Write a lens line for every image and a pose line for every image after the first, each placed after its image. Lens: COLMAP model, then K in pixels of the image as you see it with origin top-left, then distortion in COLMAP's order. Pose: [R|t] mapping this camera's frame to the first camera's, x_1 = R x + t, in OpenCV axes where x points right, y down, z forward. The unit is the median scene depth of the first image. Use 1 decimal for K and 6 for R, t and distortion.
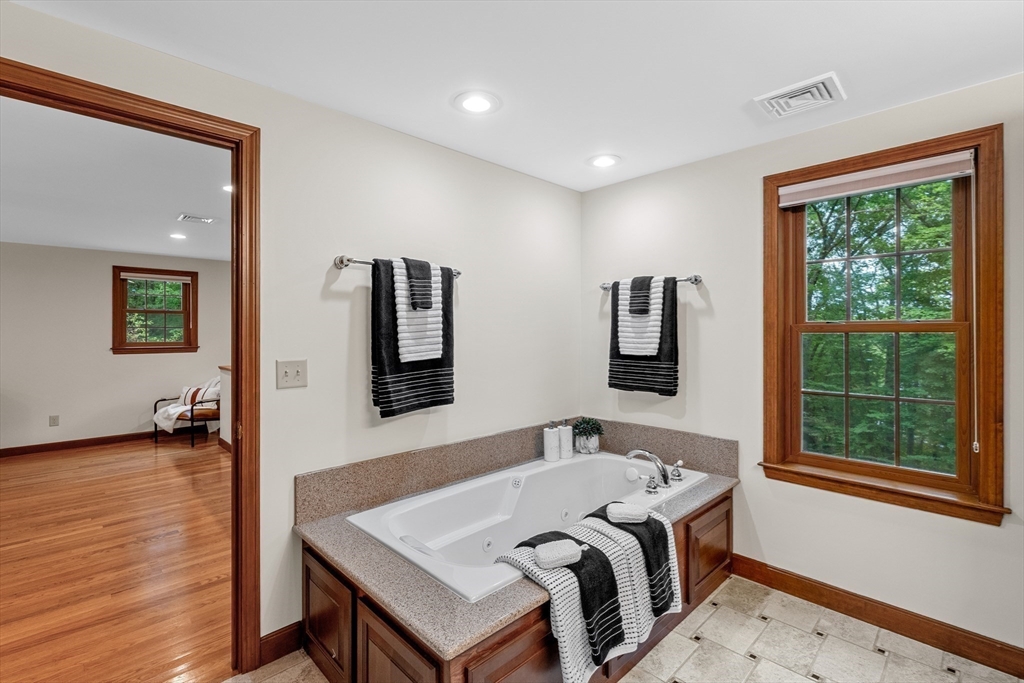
lens RADIAL K [[460.9, 0, 511.2], [0, 460.9, 333.6], [0, 0, 1]] dist [-0.004091, 0.001418]
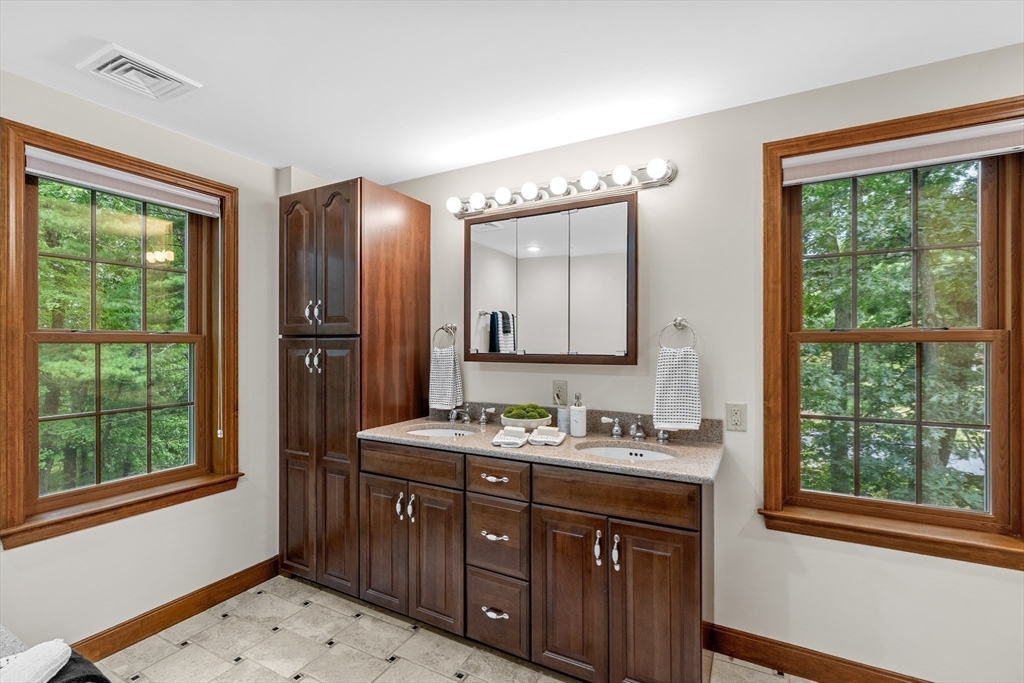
lens RADIAL K [[460.9, 0, 512.4], [0, 460.9, 344.8], [0, 0, 1]] dist [-0.004091, 0.001418]
pose [[-0.307072, -0.001730, 0.951685, -0.455285], [-0.000041, 0.999998, 0.001805, -0.000817], [-0.951686, 0.000515, -0.307071, 0.634634]]
